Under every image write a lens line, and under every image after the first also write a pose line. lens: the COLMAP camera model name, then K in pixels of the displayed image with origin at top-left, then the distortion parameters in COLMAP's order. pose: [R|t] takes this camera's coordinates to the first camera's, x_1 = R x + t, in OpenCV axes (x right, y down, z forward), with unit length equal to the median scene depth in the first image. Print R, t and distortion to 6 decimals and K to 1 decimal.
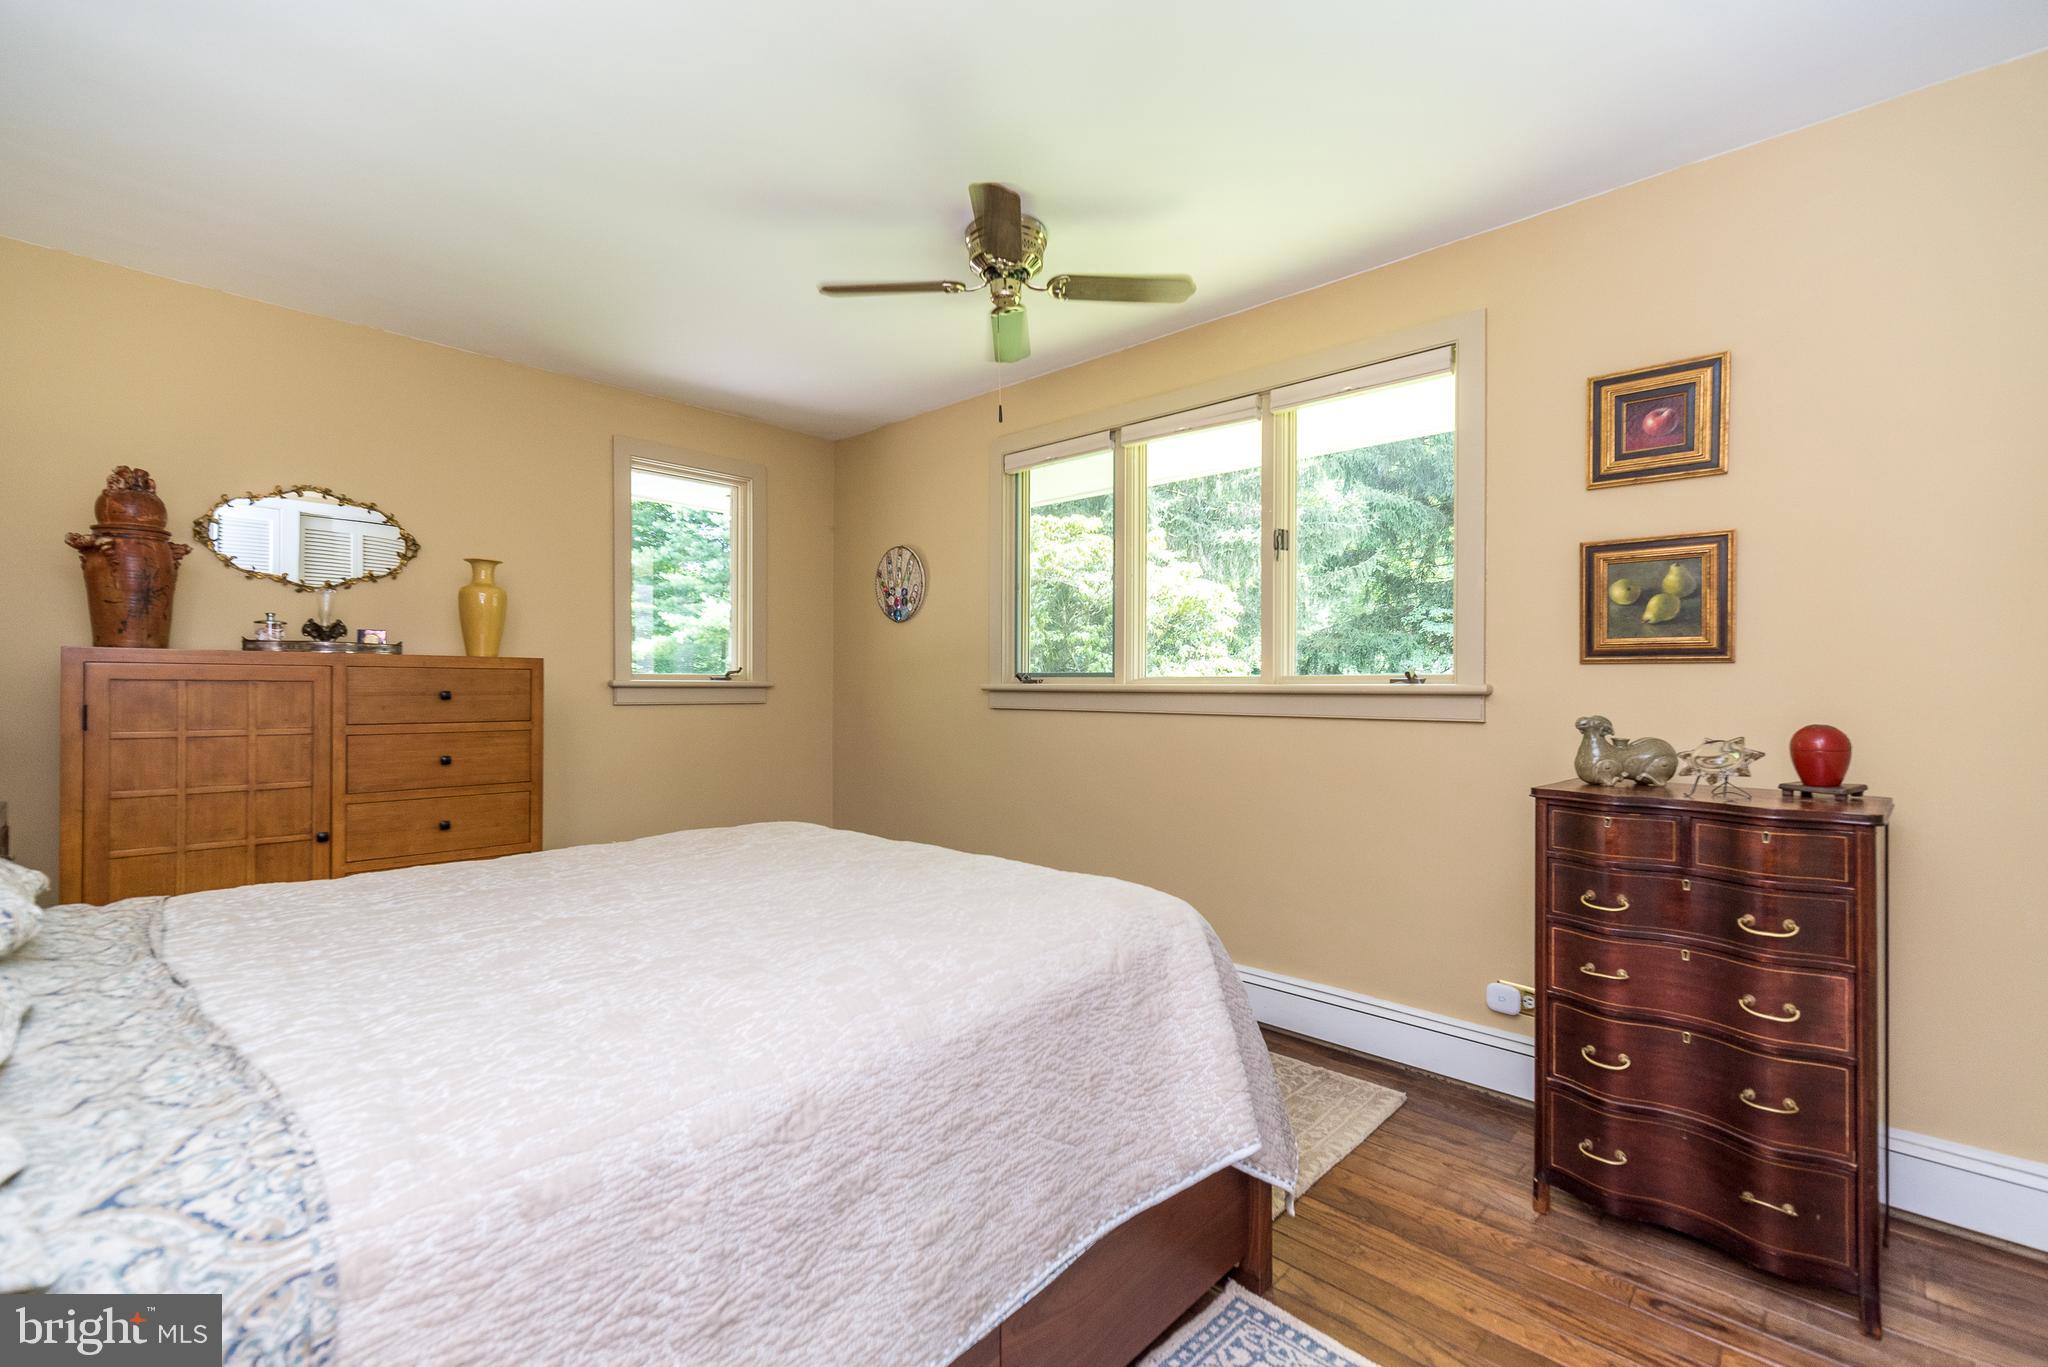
lens RADIAL K [[897.1, 0, 1009.1], [0, 897.1, 686.1], [0, 0, 1]] dist [0.019097, 0.000368]
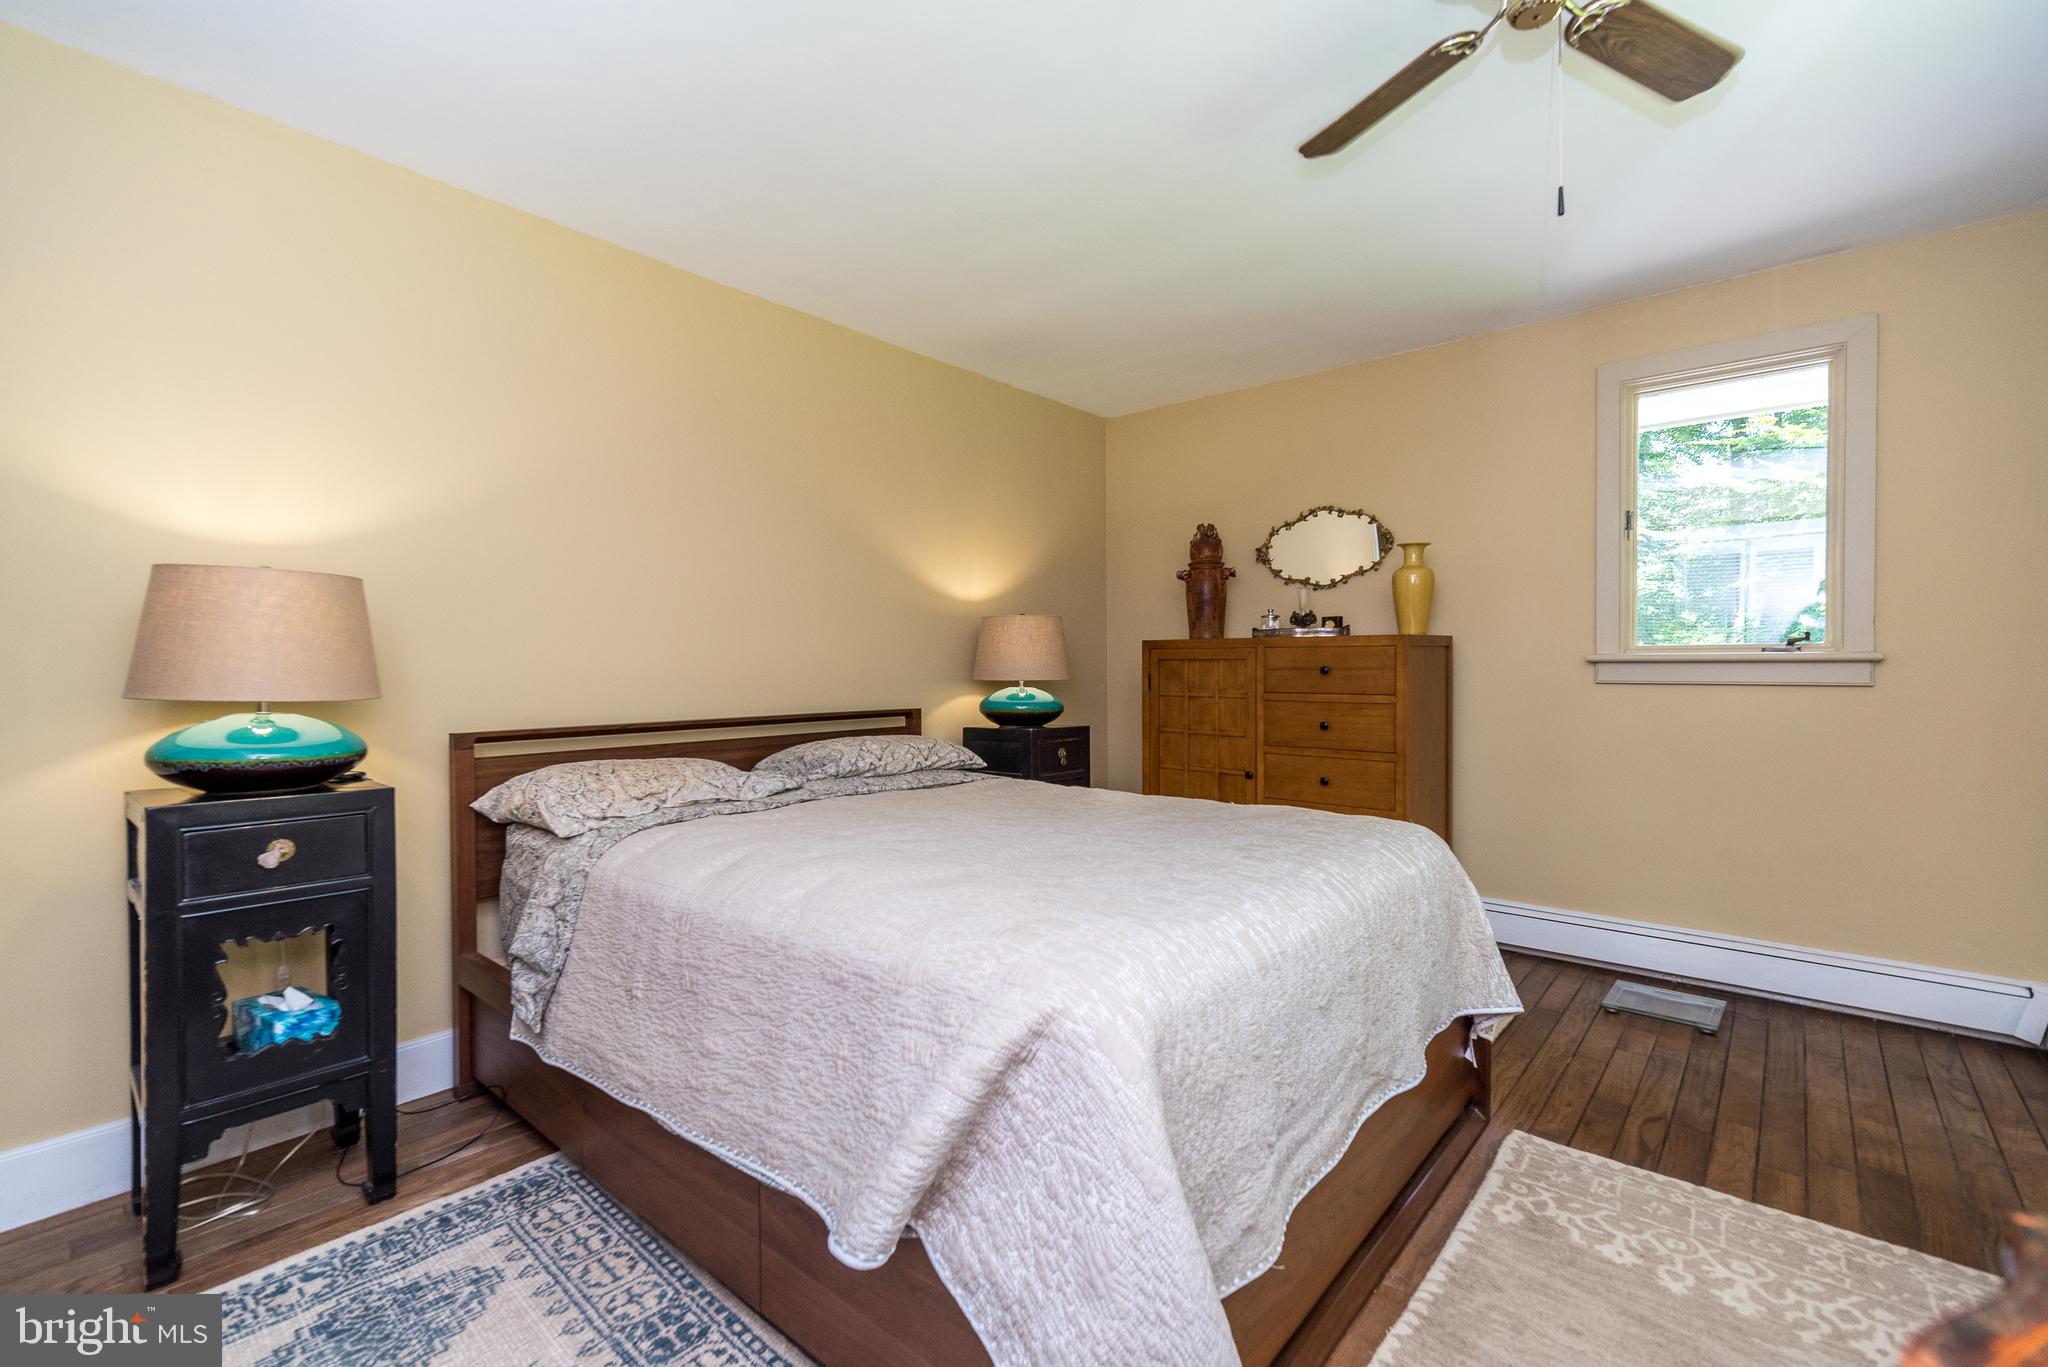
lens RADIAL K [[909.1, 0, 1035.6], [0, 909.1, 679.3], [0, 0, 1]] dist [0.013544, 0.000158]
pose [[0.073850, 0.016164, -0.997138, 0.523975], [0.004415, 0.999854, 0.016535, 0.000769], [0.997260, -0.005623, 0.073768, 0.539591]]
